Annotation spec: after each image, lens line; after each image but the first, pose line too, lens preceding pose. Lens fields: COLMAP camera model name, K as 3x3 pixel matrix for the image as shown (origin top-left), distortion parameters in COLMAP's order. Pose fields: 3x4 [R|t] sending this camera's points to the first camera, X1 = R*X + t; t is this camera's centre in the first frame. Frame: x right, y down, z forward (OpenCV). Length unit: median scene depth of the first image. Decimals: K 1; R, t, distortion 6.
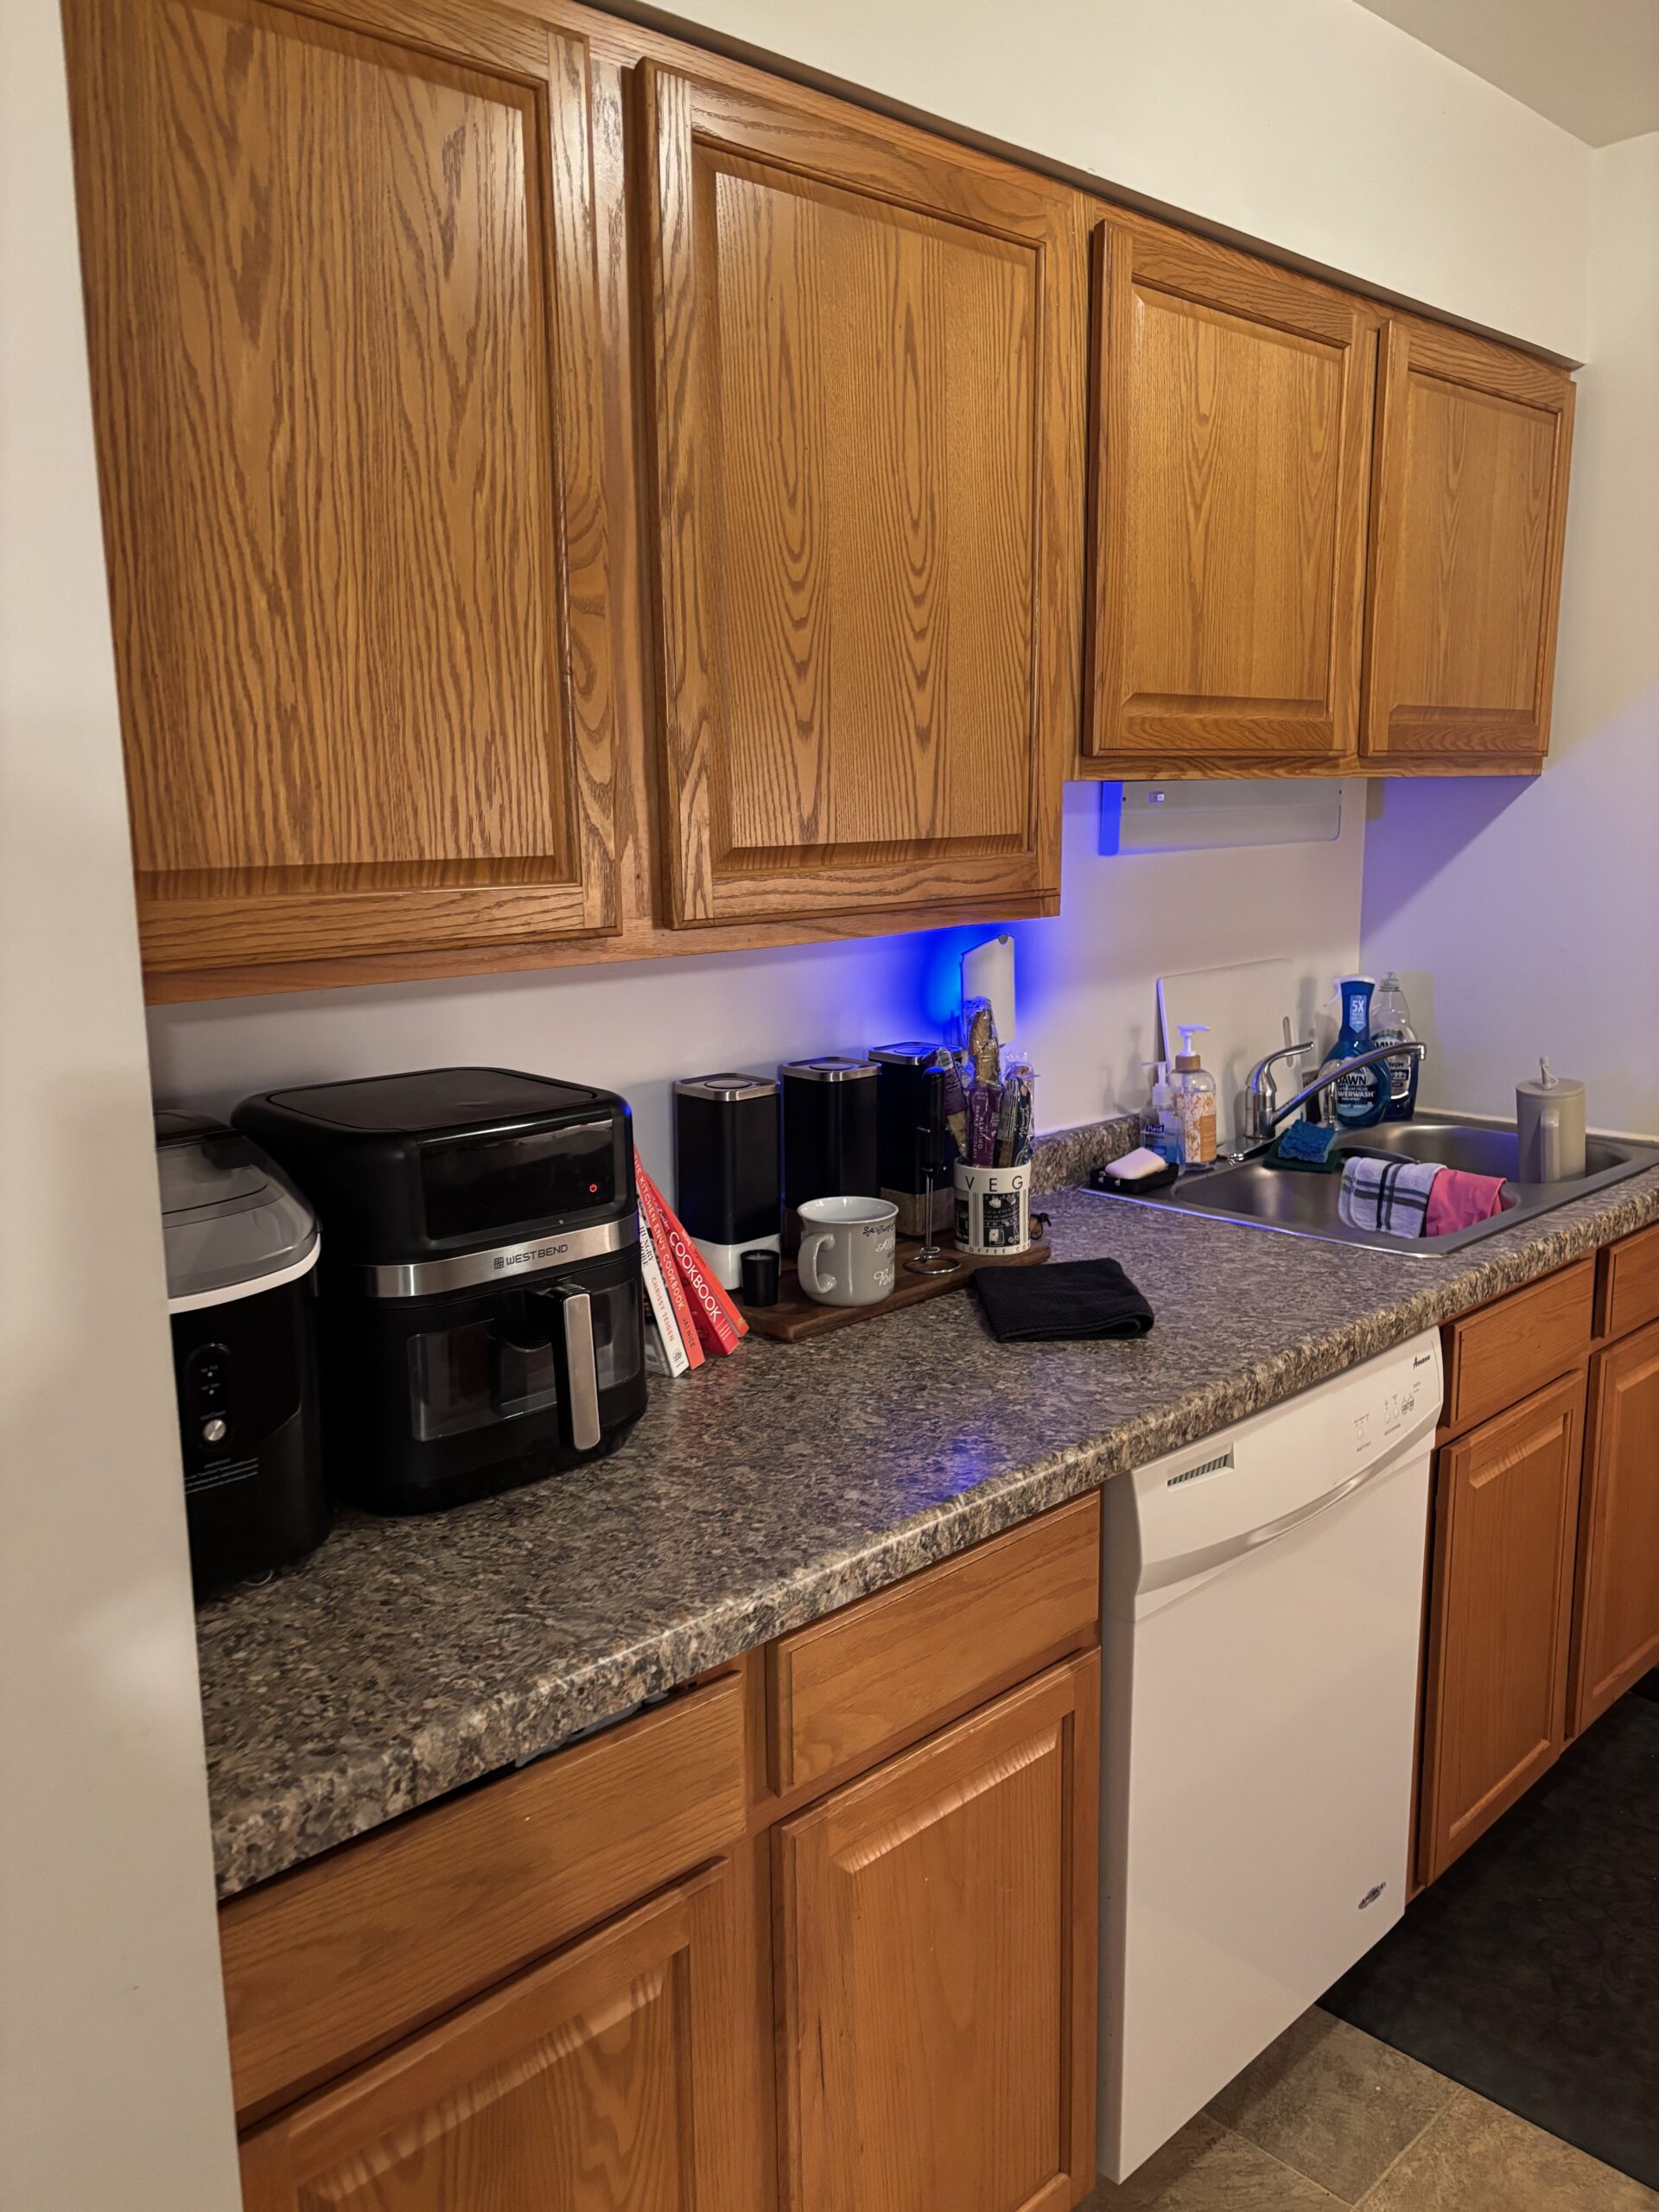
lens RADIAL K [[1727.4, 0, 832.5], [0, 1727.4, 1096.0], [0, 0, 1]] dist [0.039972, -0.058735]
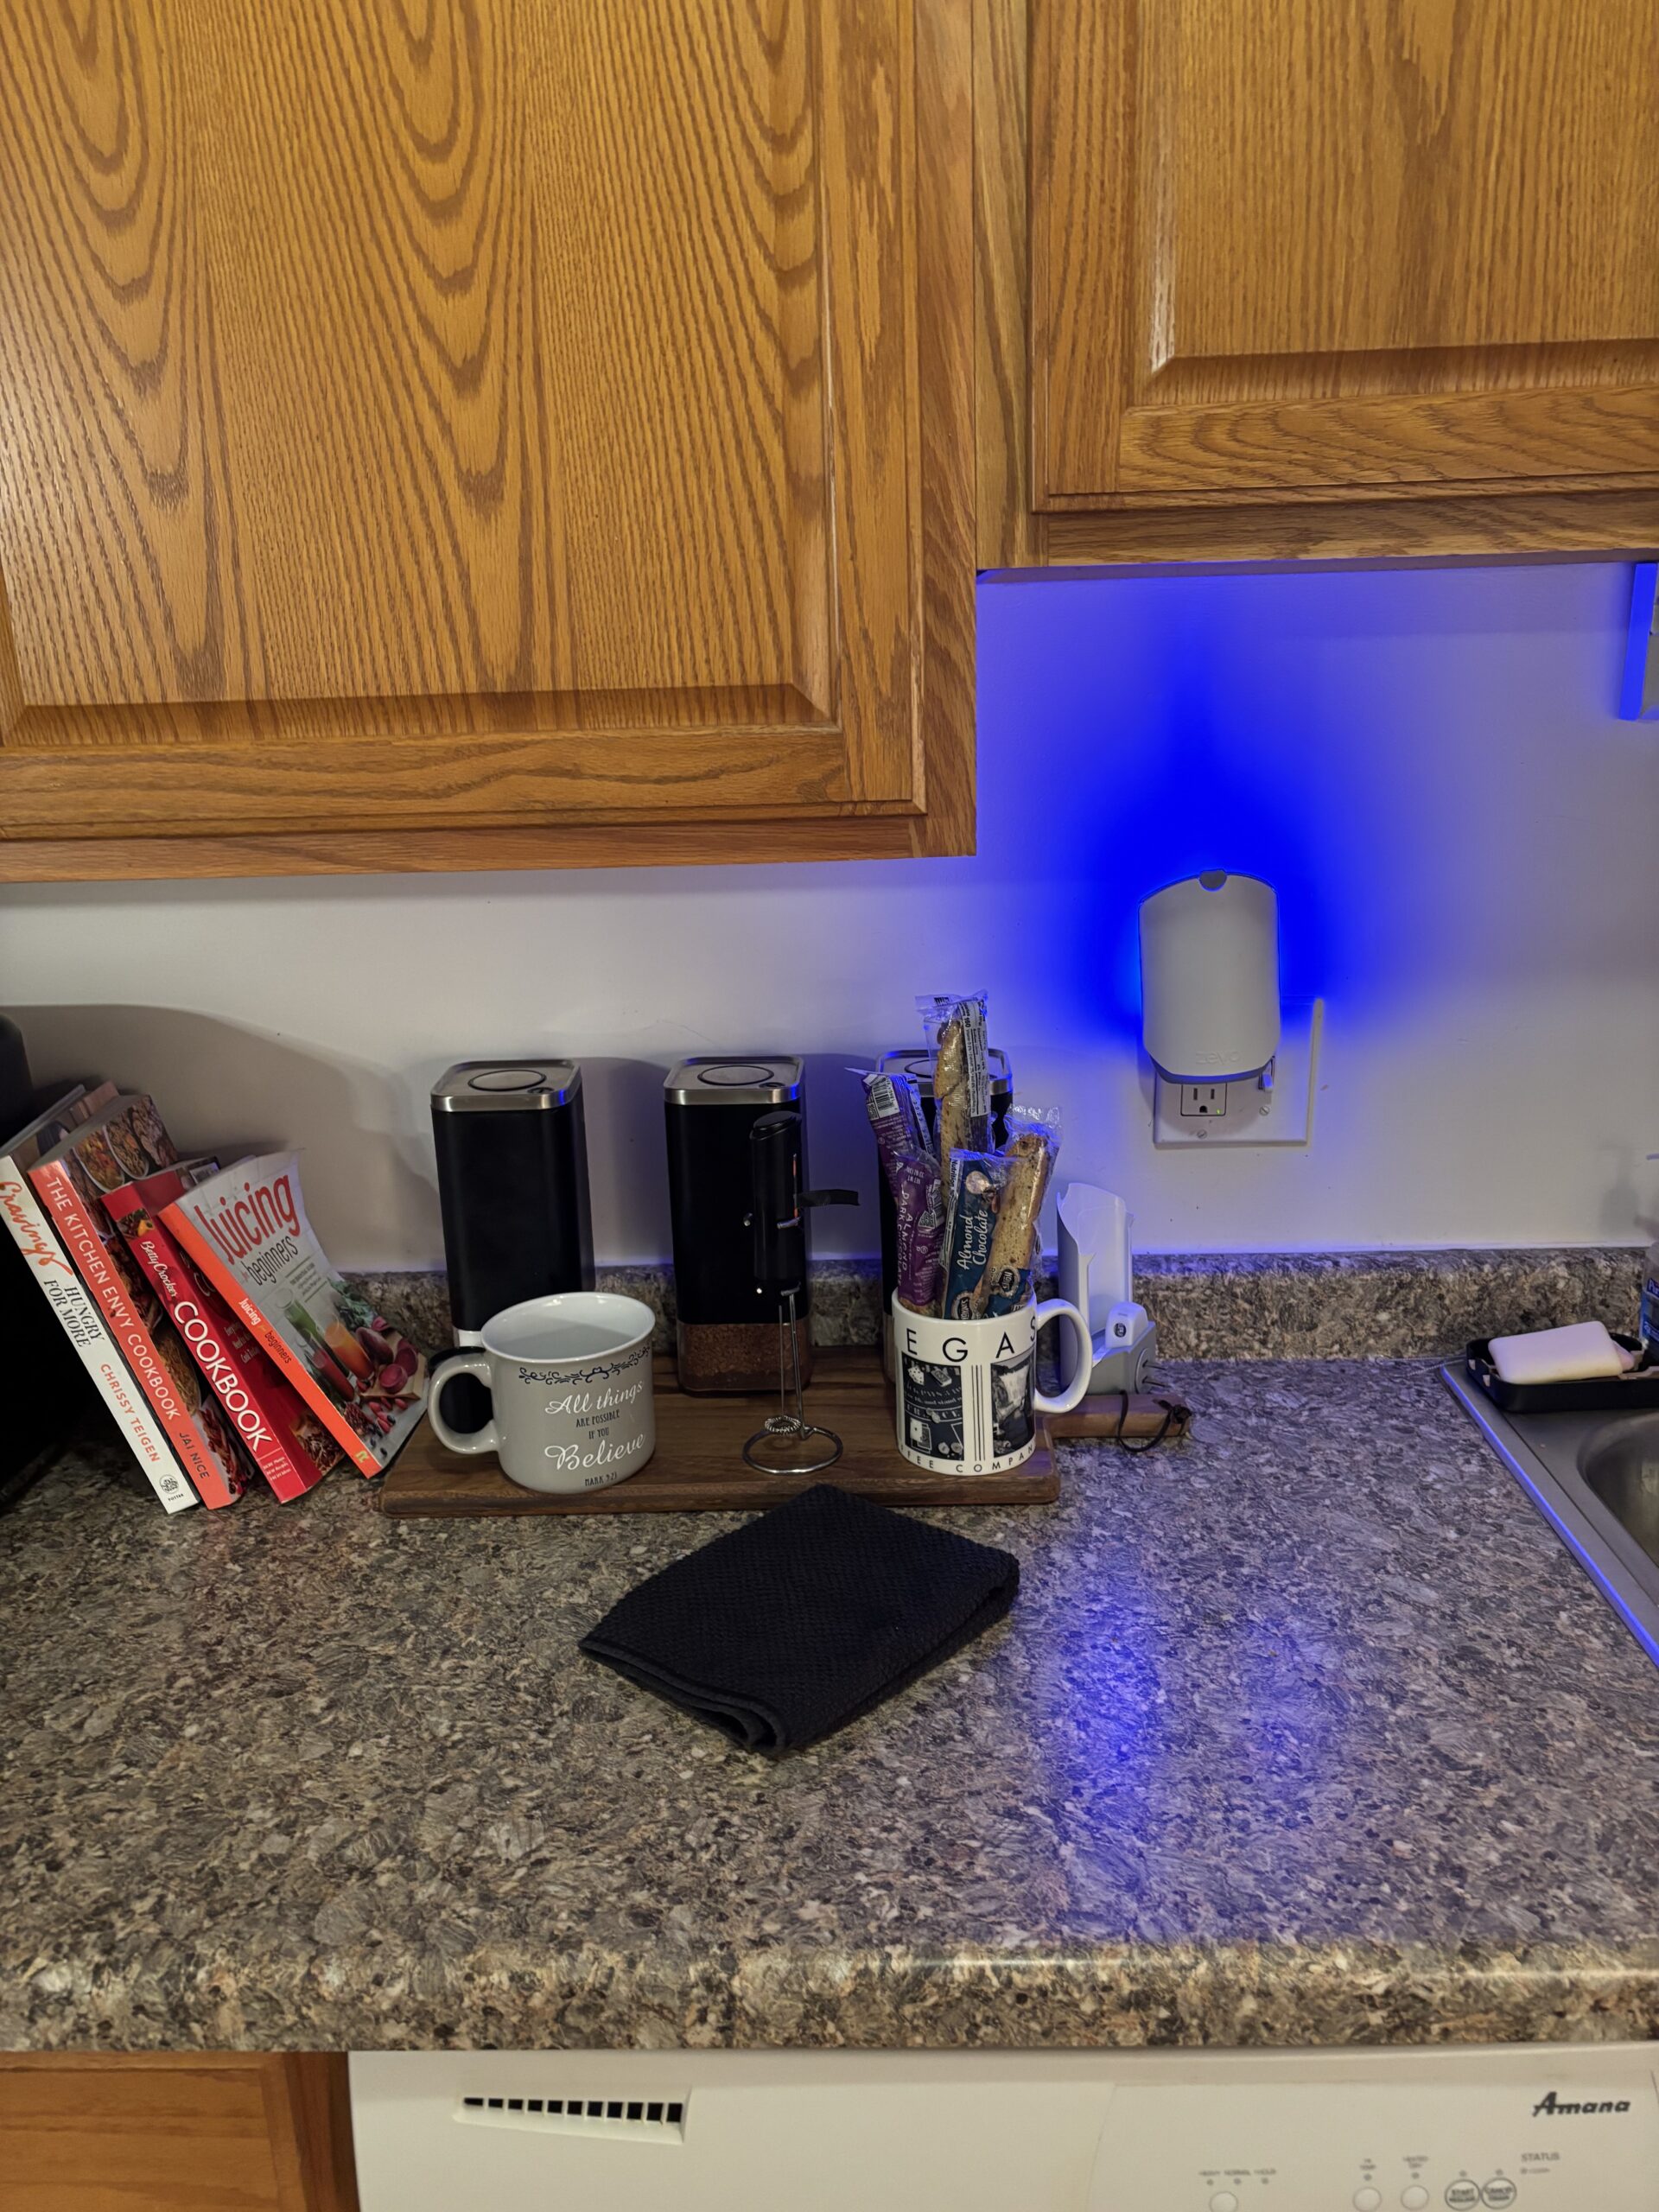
lens RADIAL K [[1727.4, 0, 832.5], [0, 1727.4, 1096.0], [0, 0, 1]] dist [0.039972, -0.058735]
pose [[0.696110, 0.176080, -0.696007, 0.496822], [-0.106145, 0.984045, 0.142788, -0.112045], [0.710045, -0.025518, 0.703694, 0.684106]]
